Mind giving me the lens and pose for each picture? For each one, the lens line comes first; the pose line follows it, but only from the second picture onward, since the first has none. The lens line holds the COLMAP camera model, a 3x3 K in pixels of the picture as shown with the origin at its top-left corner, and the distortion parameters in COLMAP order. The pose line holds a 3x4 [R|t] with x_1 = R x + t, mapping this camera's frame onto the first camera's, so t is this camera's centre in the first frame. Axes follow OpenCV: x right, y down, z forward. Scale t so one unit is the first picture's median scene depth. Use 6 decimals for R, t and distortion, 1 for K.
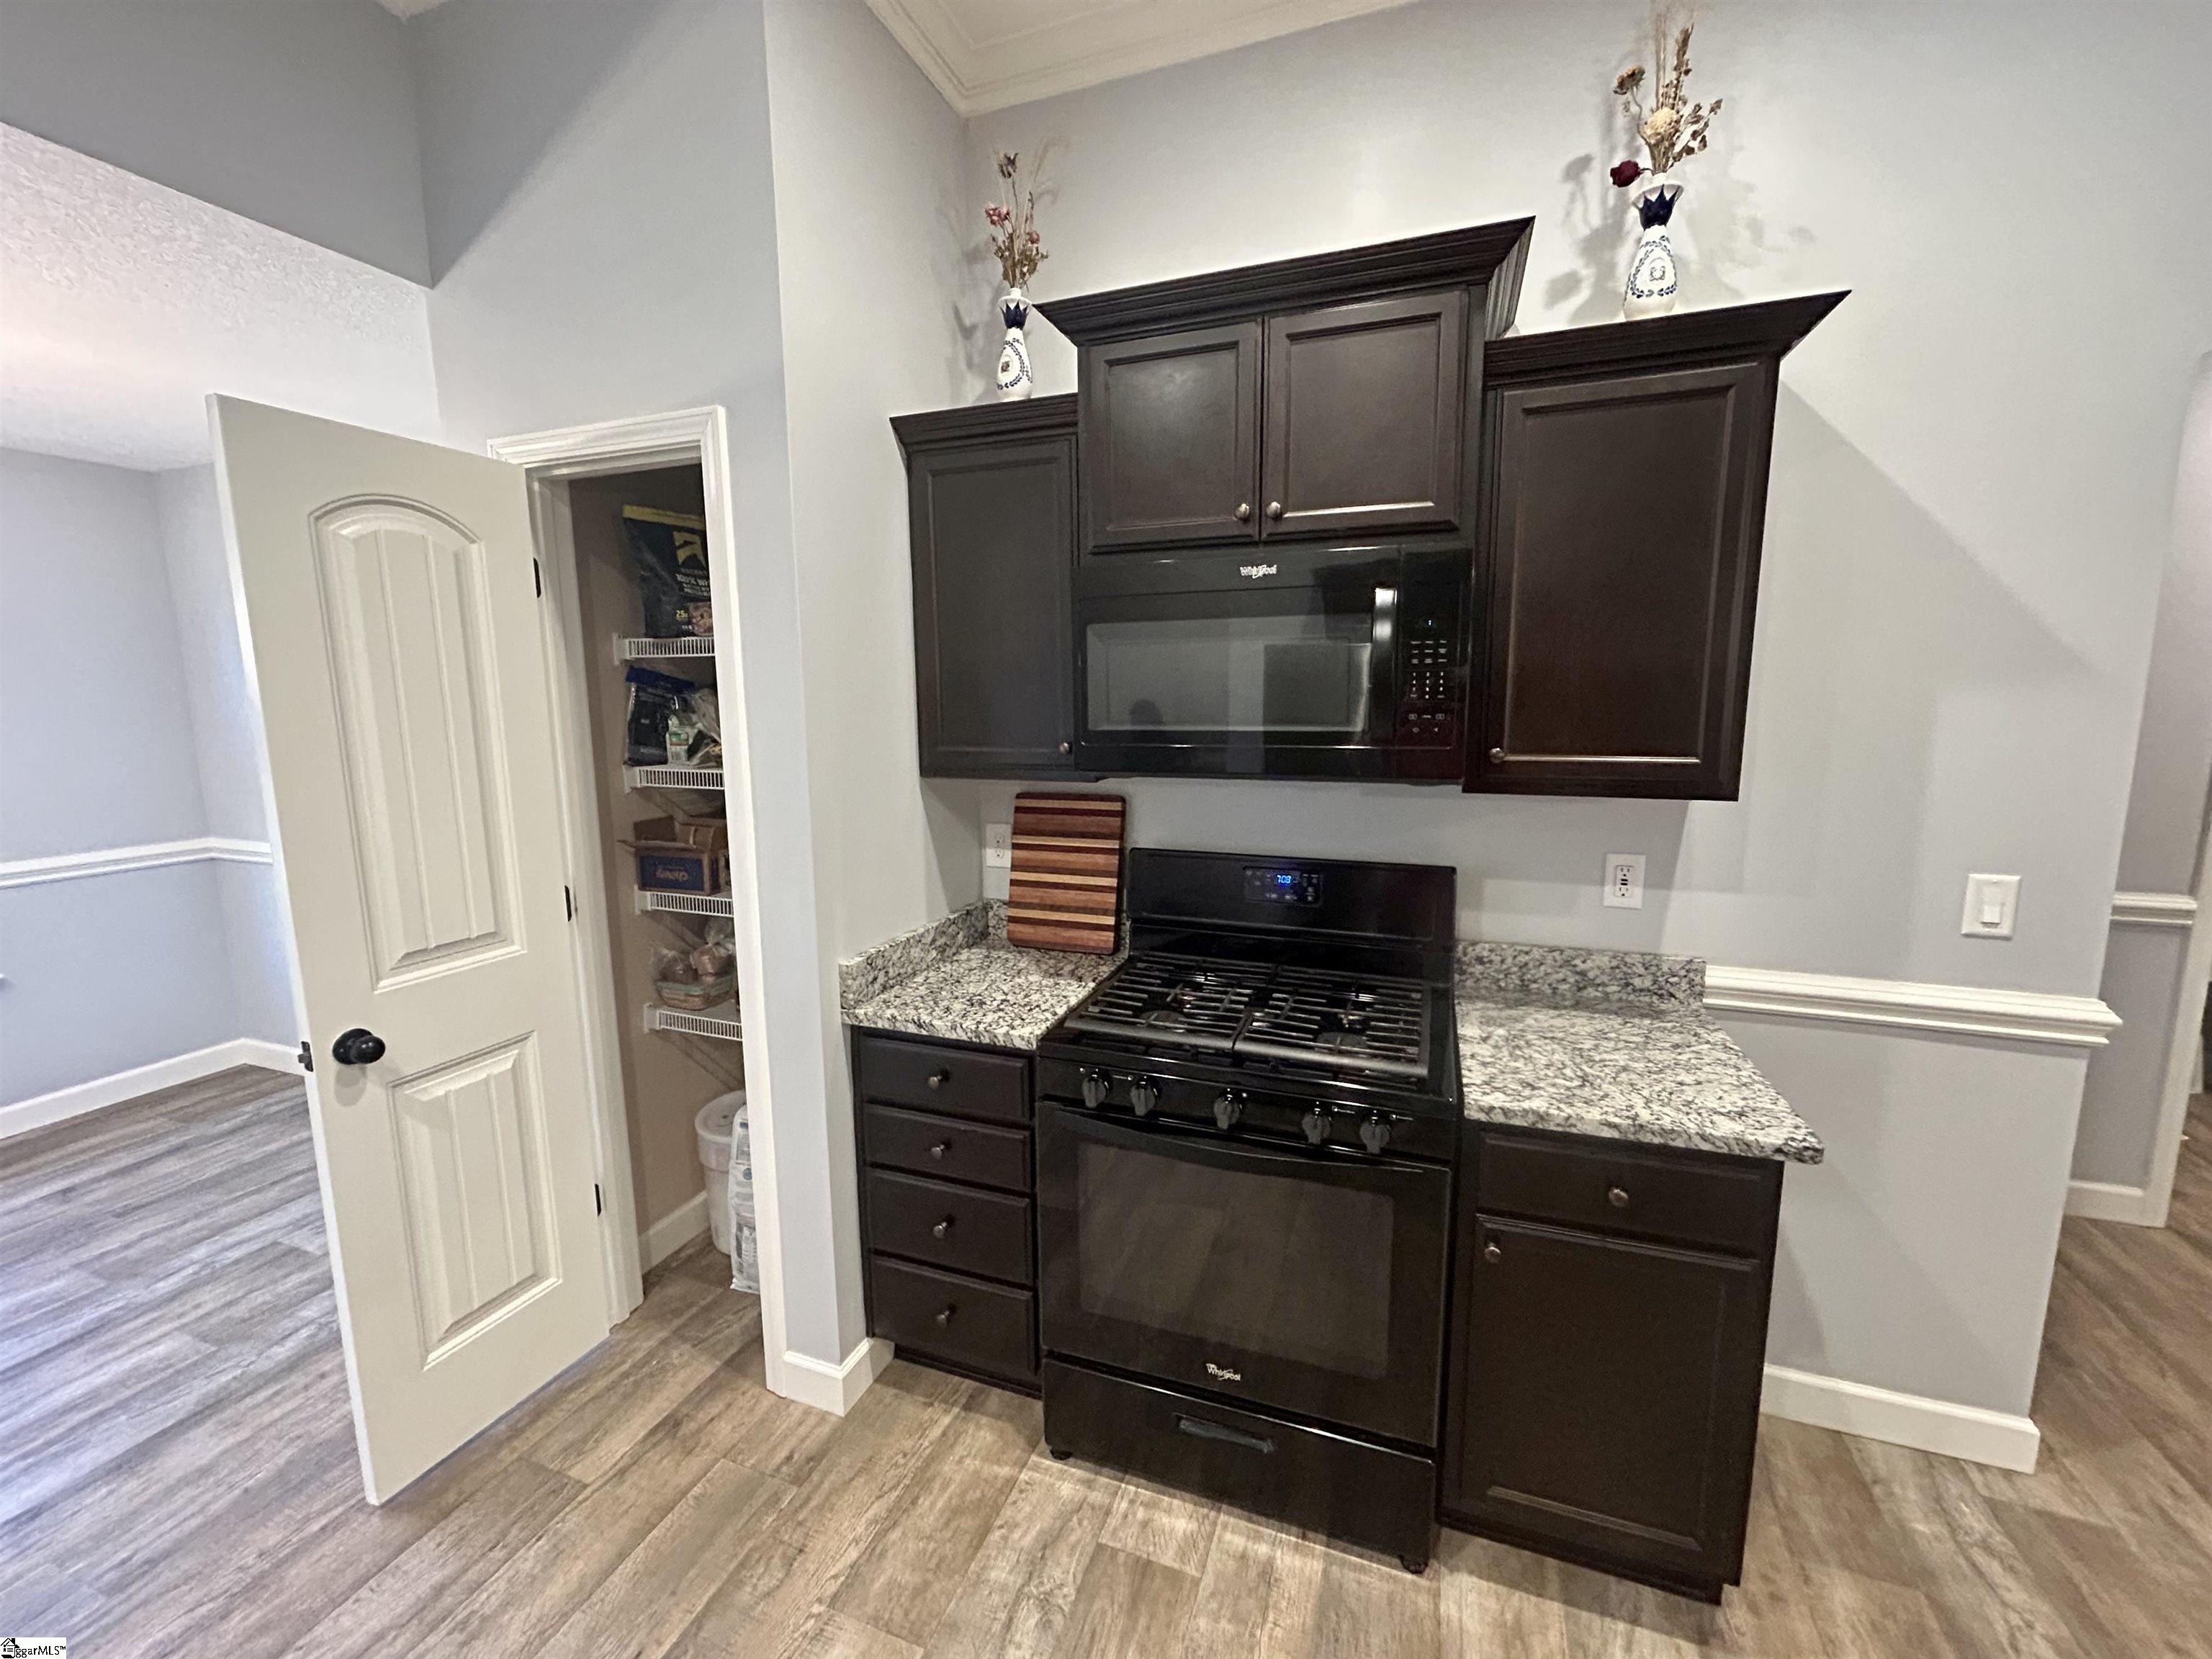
lens RADIAL K [[891.7, 0, 1116.6], [0, 891.7, 816.9], [0, 0, 1]] dist [0.000388, 0.000582]
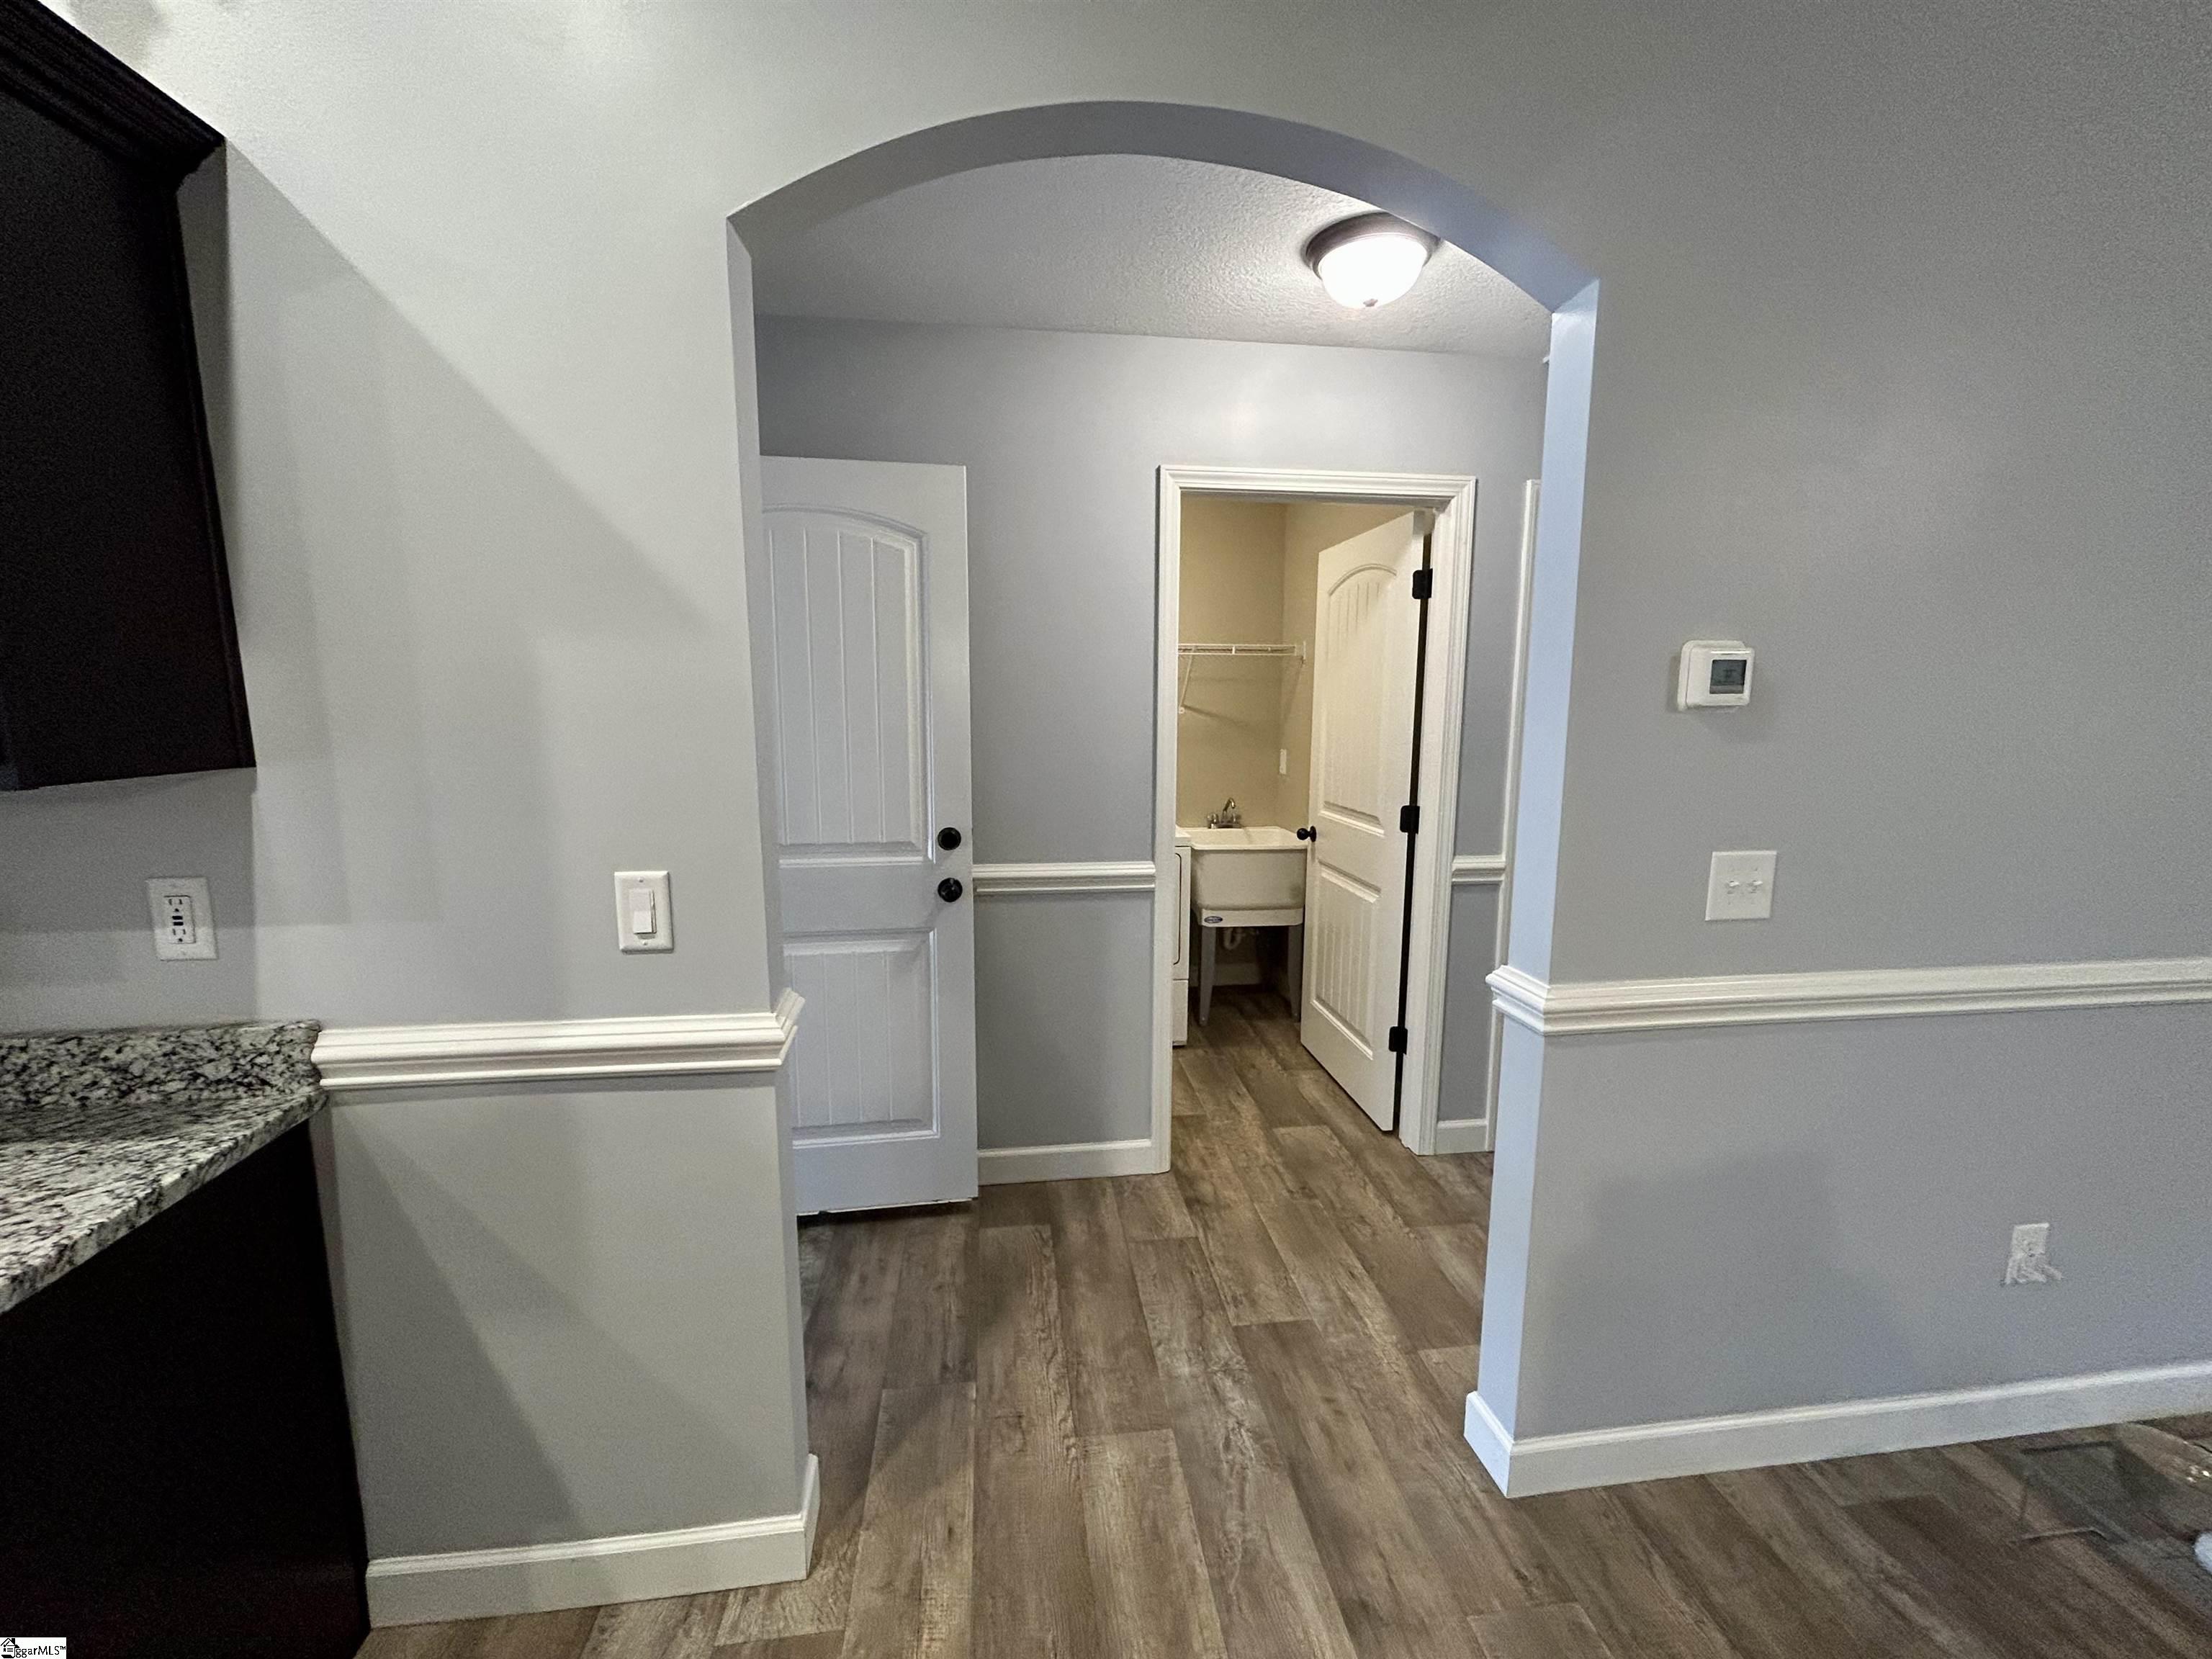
lens RADIAL K [[891.7, 0, 1103.0], [0, 891.7, 822.4], [0, 0, 1]] dist [0.000388, 0.000582]
pose [[0.888041, -0.057977, 0.456094, 0.874961], [0.056445, 0.998261, 0.016994, 0.028726], [-0.456286, 0.010653, 0.889769, 0.113371]]
